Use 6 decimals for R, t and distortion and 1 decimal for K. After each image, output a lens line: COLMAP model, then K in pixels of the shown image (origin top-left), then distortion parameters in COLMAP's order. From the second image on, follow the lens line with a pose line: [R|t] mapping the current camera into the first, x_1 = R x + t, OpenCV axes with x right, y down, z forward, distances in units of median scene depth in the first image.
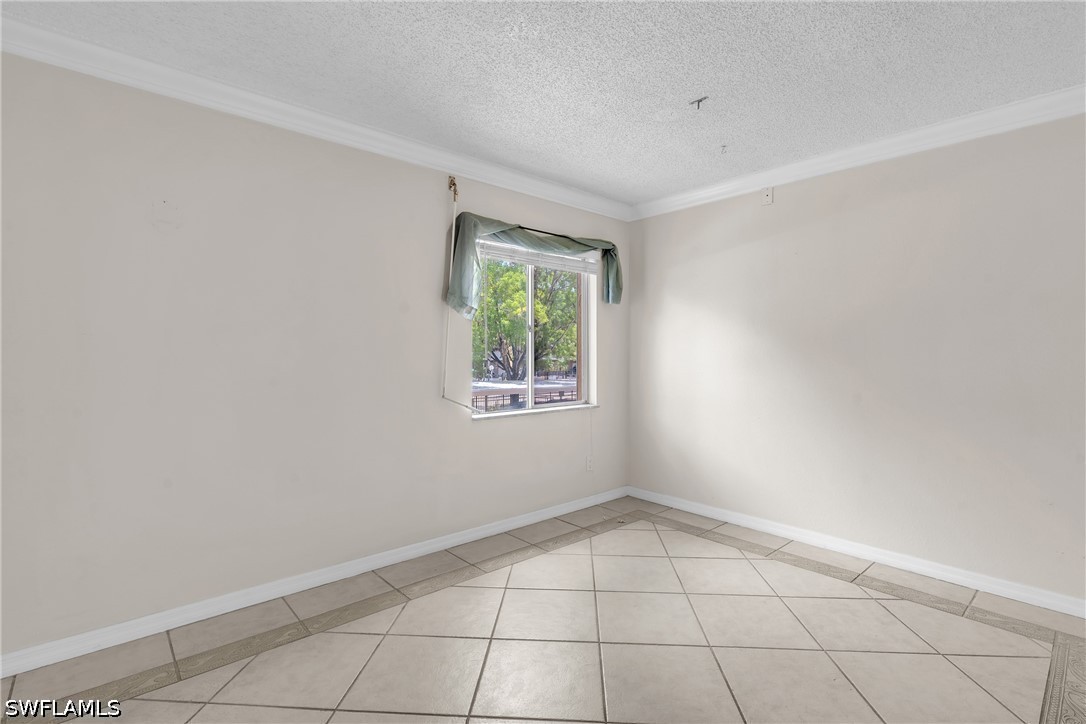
lens RADIAL K [[491.8, 0, 540.1], [0, 491.8, 354.8], [0, 0, 1]] dist [-0.000669, 0.000790]
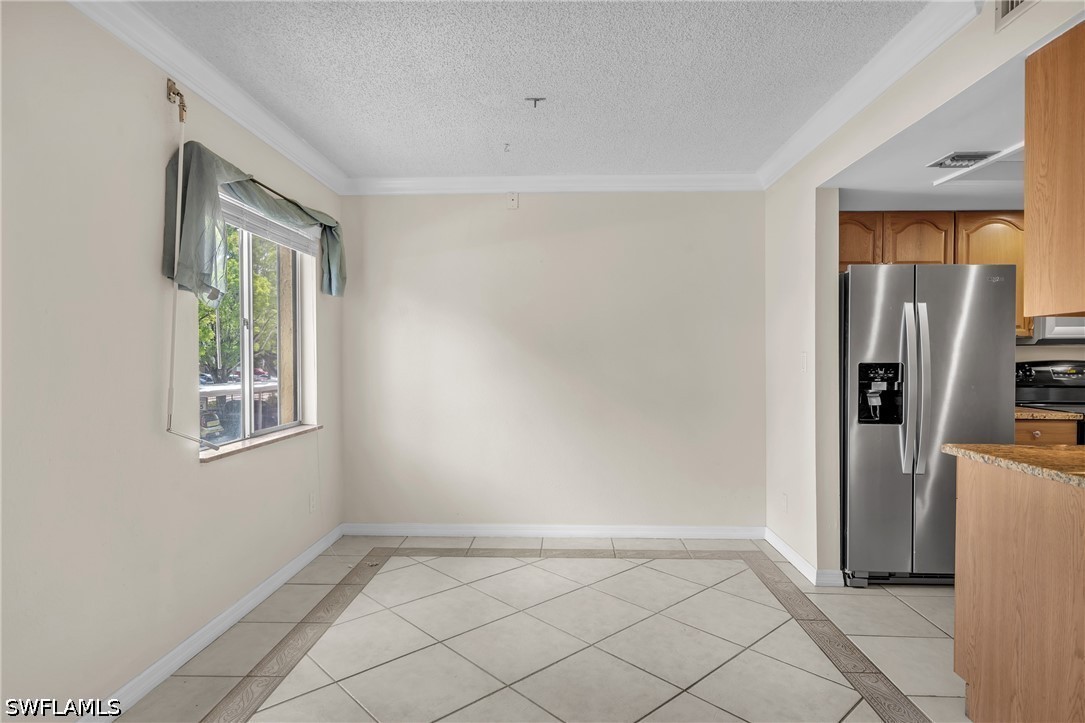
lens RADIAL K [[598.4, 0, 519.9], [0, 598.4, 360.4], [0, 0, 1]] dist [0.008413, 0.001393]
pose [[0.710452, -0.006829, 0.703712, -0.342077], [0.007235, 0.999971, 0.002399, -0.000743], [-0.703708, 0.003387, 0.710481, 0.113240]]
